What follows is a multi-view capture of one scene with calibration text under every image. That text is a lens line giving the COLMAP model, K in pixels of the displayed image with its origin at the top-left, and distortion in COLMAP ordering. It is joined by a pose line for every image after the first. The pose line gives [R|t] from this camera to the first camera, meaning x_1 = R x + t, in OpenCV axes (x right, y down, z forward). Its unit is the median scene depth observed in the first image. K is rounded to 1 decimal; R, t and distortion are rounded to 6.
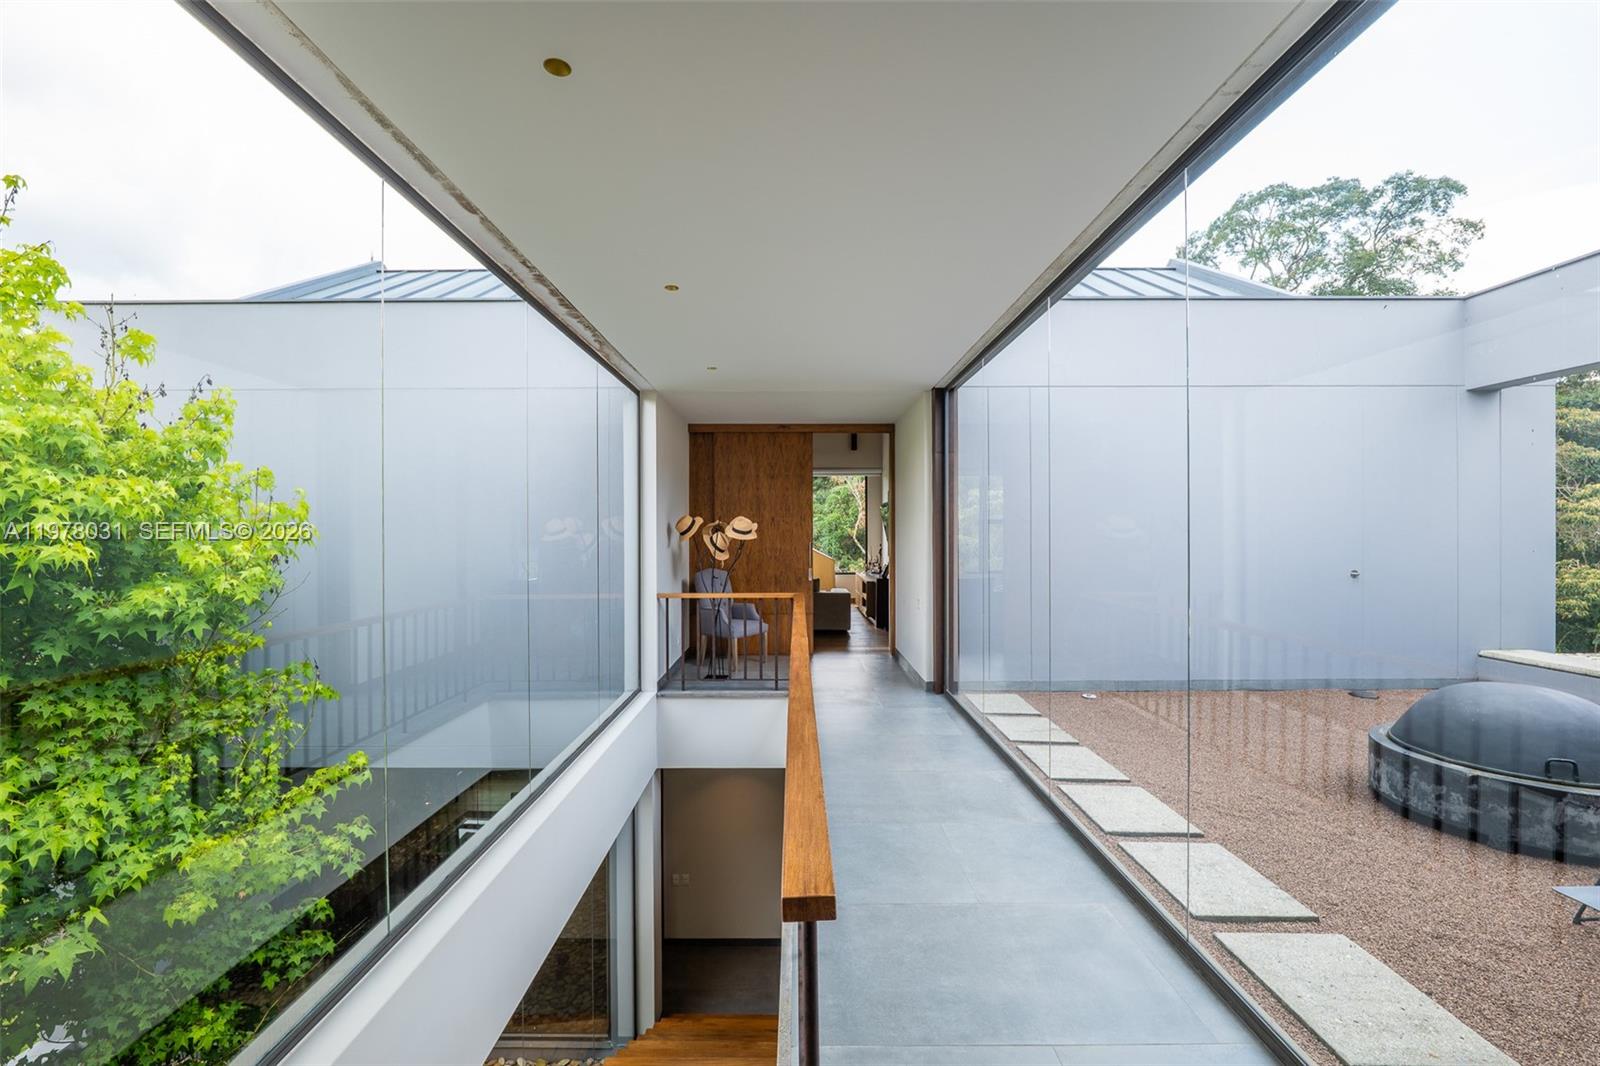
lens RADIAL K [[667.0, 0, 800.0], [0, 667.0, 533.0], [0, 0, 1]] dist [-0.015373, 0.000192]
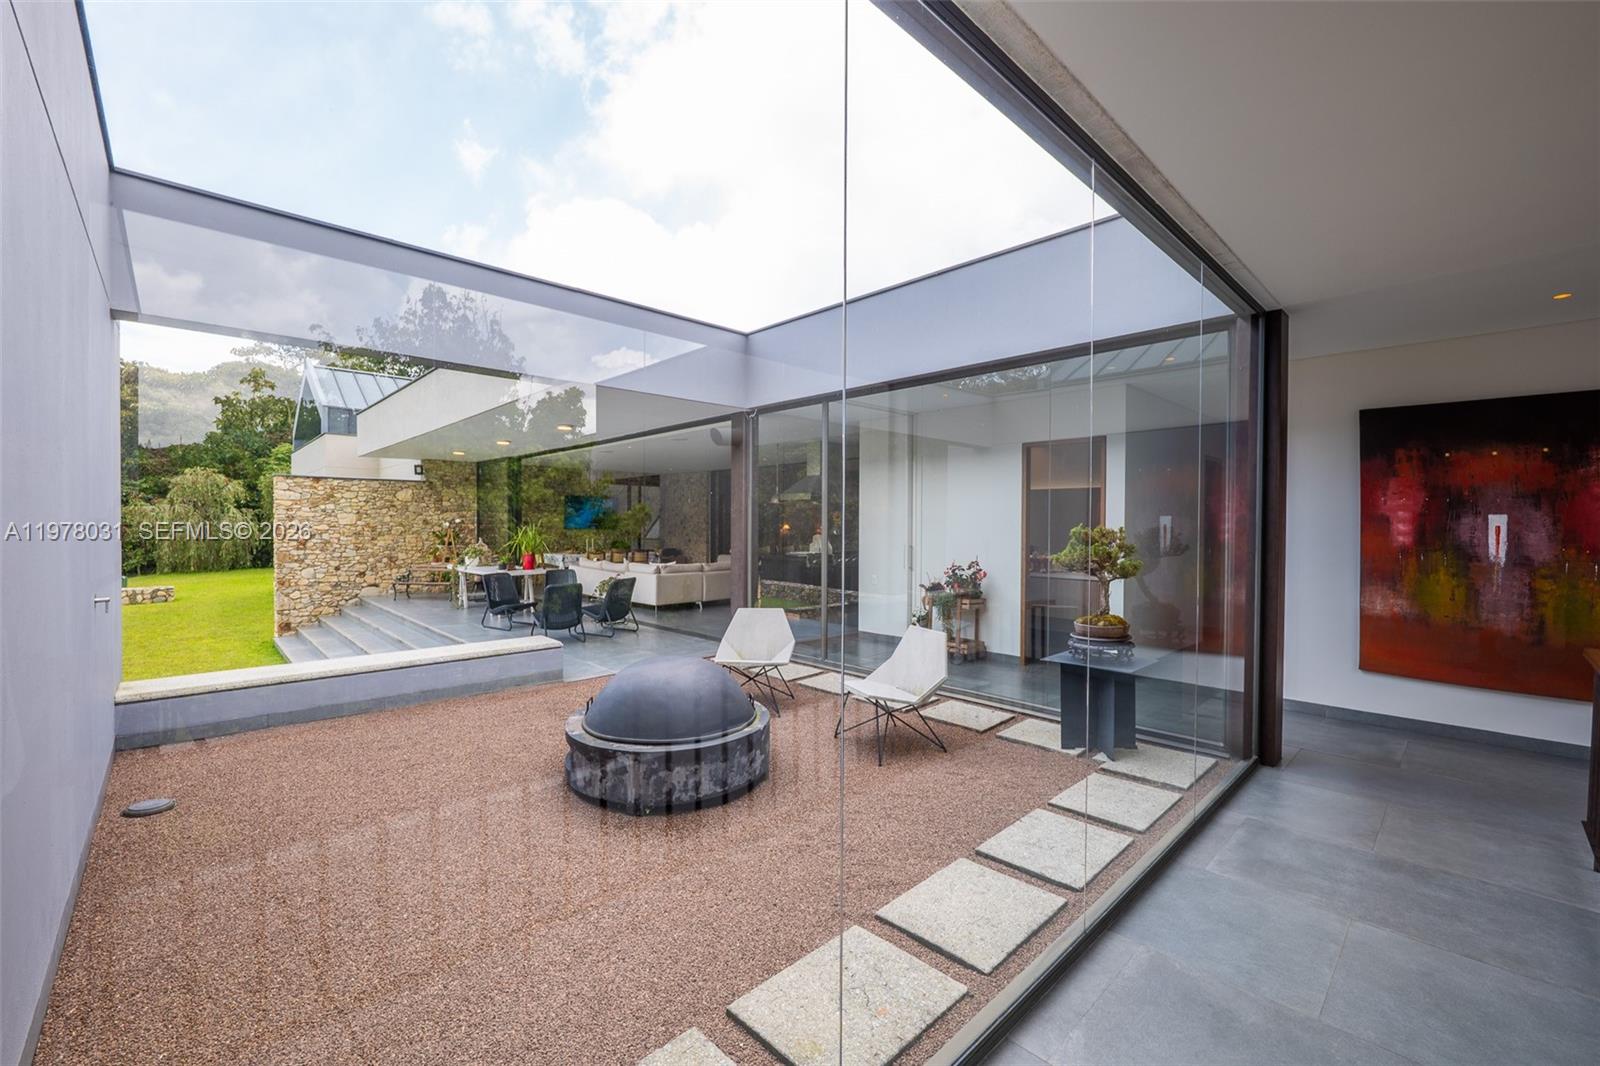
lens RADIAL K [[667.0, 0, 800.0], [0, 667.0, 533.0], [0, 0, 1]] dist [-0.015373, 0.000192]
pose [[-0.690953, -0.008071, 0.722854, 0.111855], [-0.002563, 0.999959, 0.008715, 0.008079], [-0.722895, 0.004168, -0.690945, 1.693227]]
